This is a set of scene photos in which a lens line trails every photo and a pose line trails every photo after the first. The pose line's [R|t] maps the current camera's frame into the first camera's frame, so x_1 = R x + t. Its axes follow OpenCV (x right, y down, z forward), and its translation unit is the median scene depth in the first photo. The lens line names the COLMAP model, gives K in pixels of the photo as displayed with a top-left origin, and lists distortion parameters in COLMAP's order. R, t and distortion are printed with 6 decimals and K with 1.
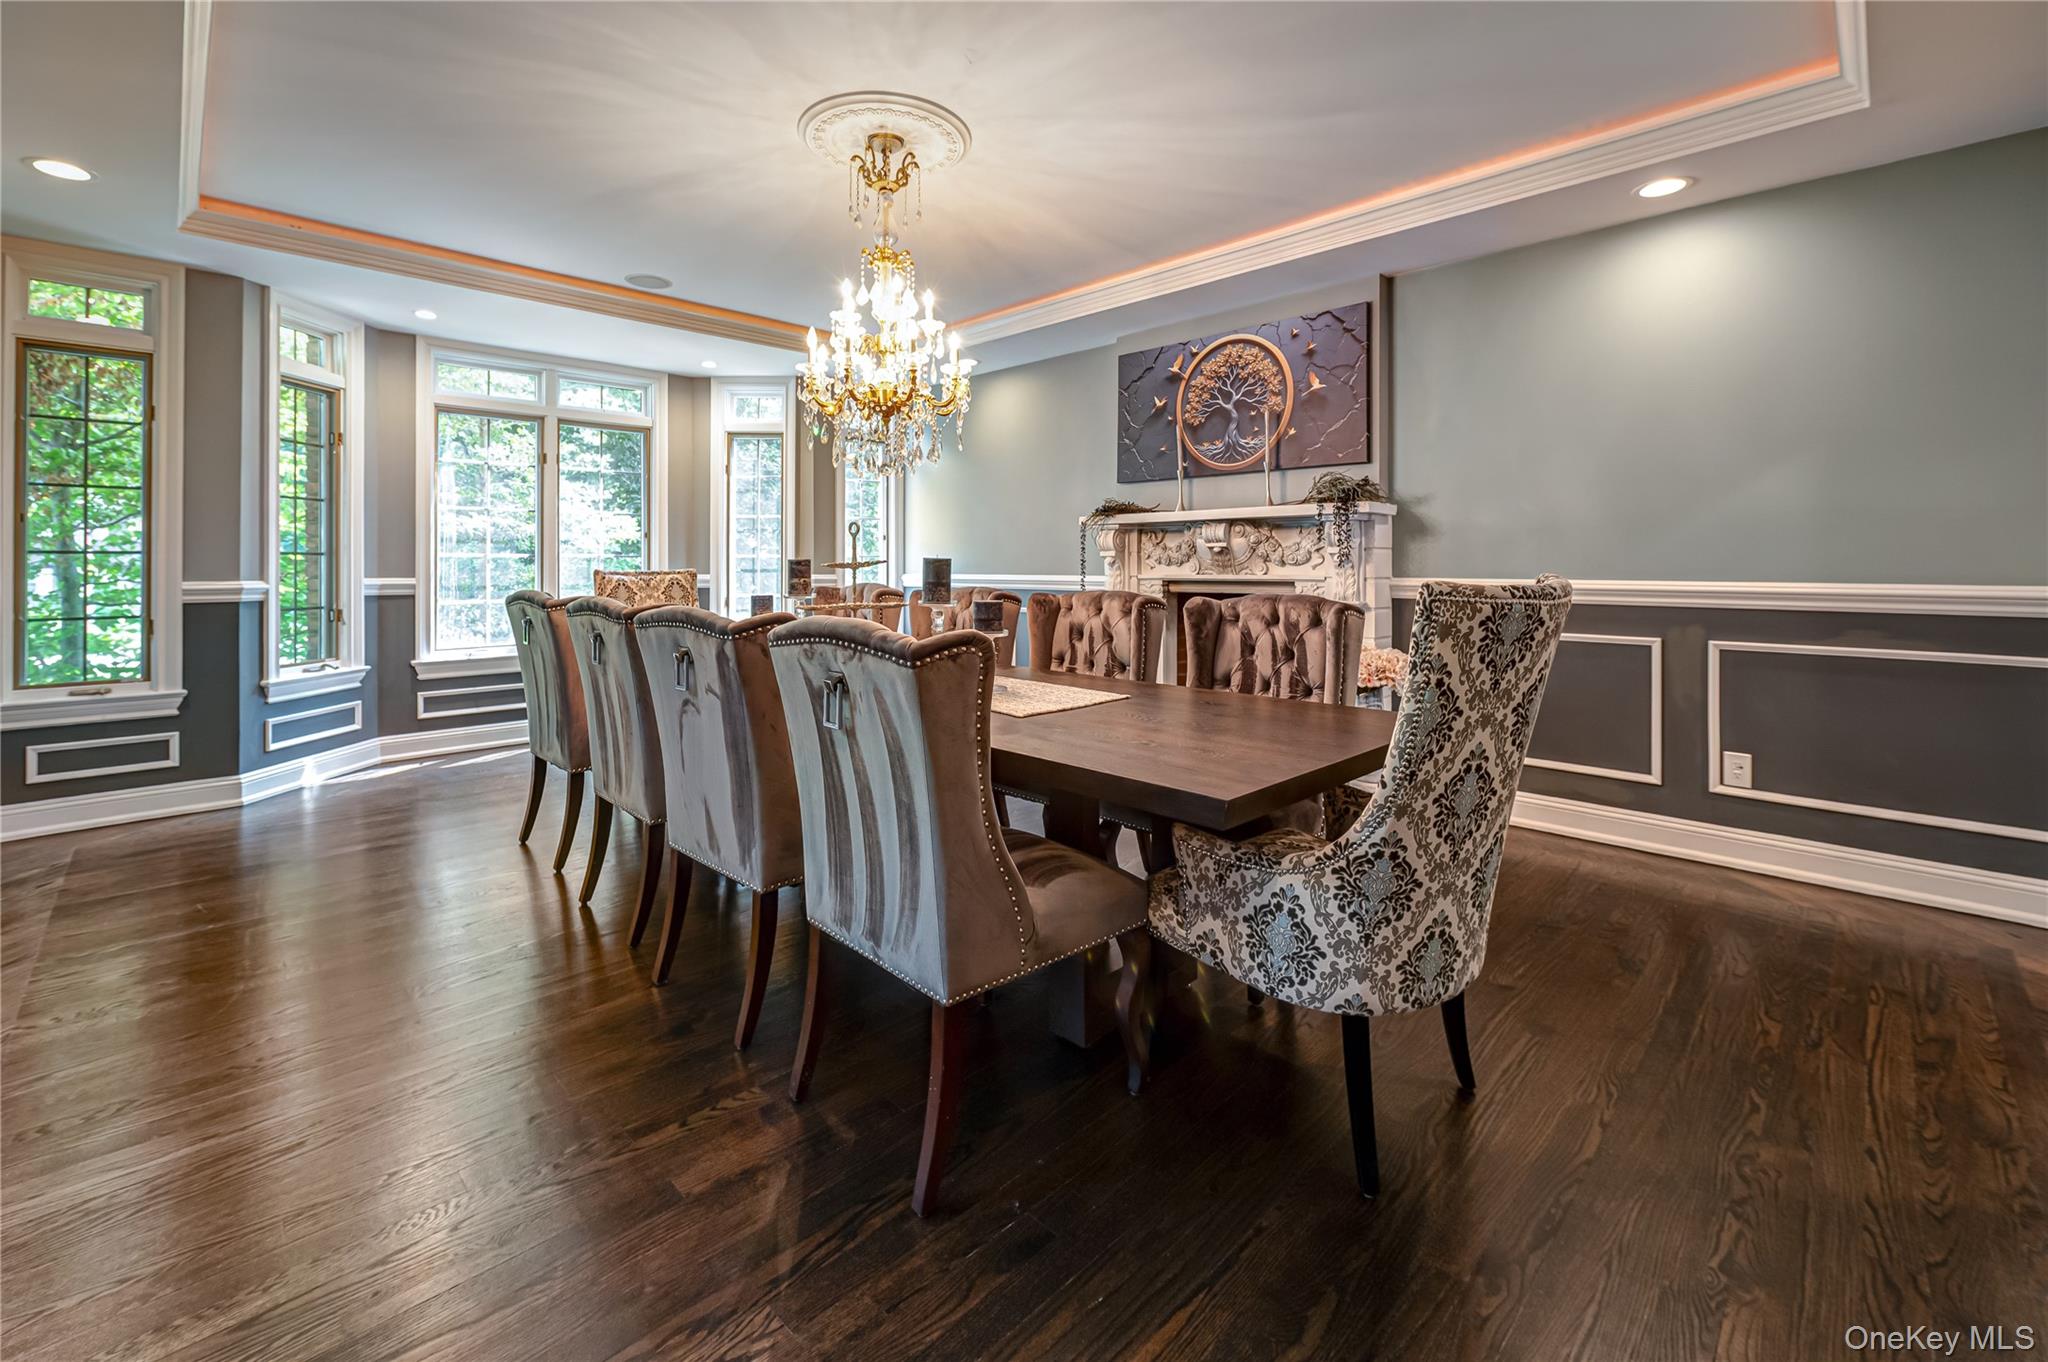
lens RADIAL K [[865.4, 0, 1028.0], [0, 865.4, 540.4], [0, 0, 1]] dist [-0.000390, -0.000038]
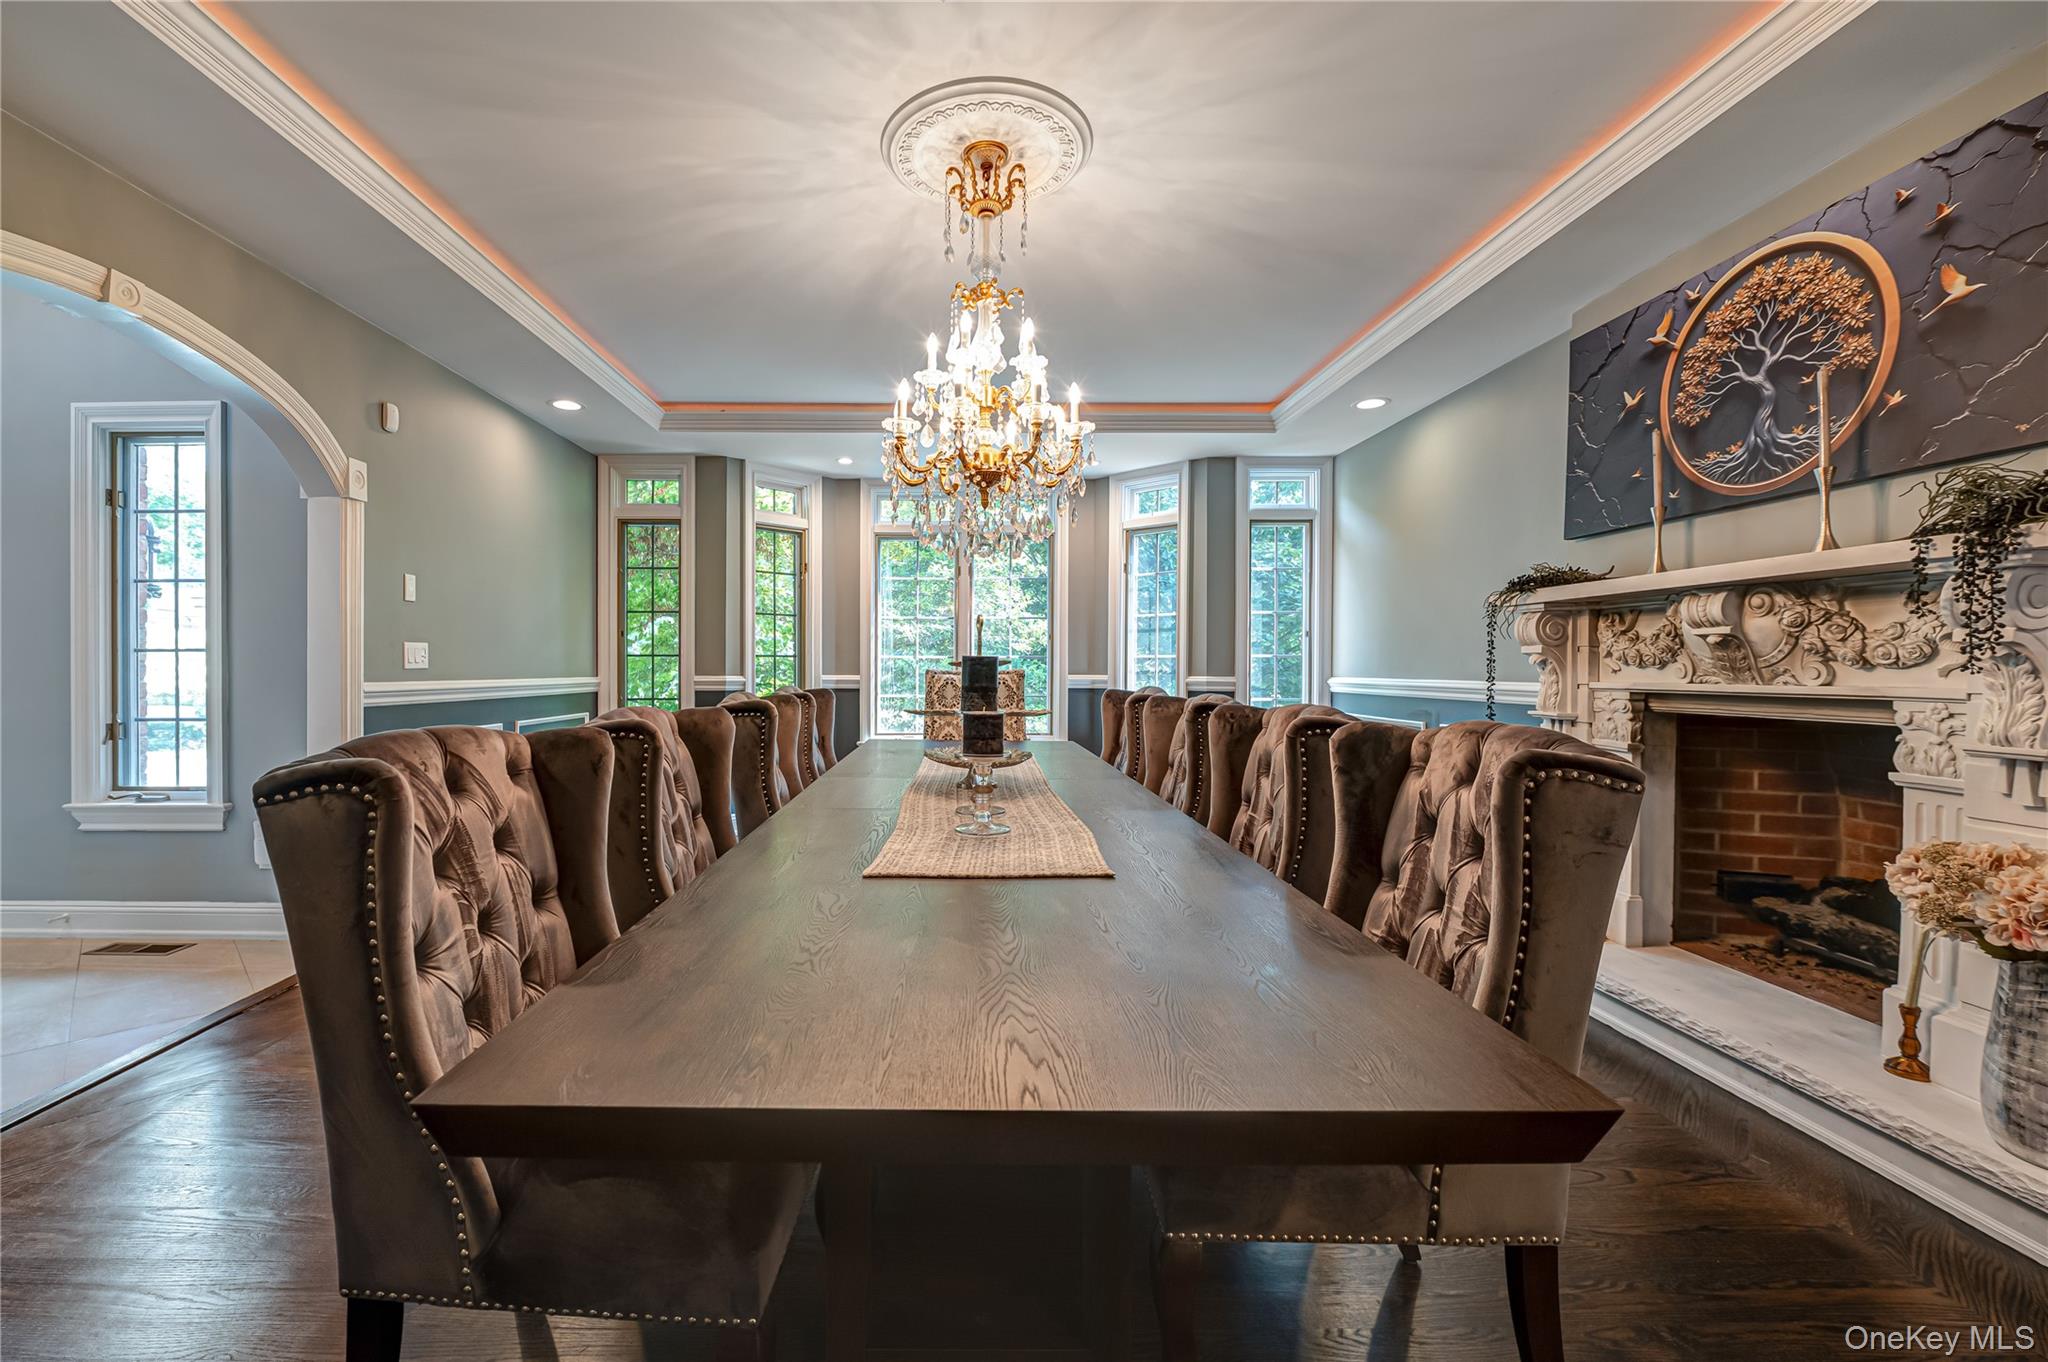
lens RADIAL K [[838.8, 0, 1022.4], [0, 838.8, 654.7], [0, 0, 1]] dist [-0.006755, -0.000101]
pose [[0.702292, -0.007262, -0.711852, 0.284791], [0.016463, 0.999846, 0.006041, 0.009697], [0.711699, -0.015961, 0.702303, 0.299112]]
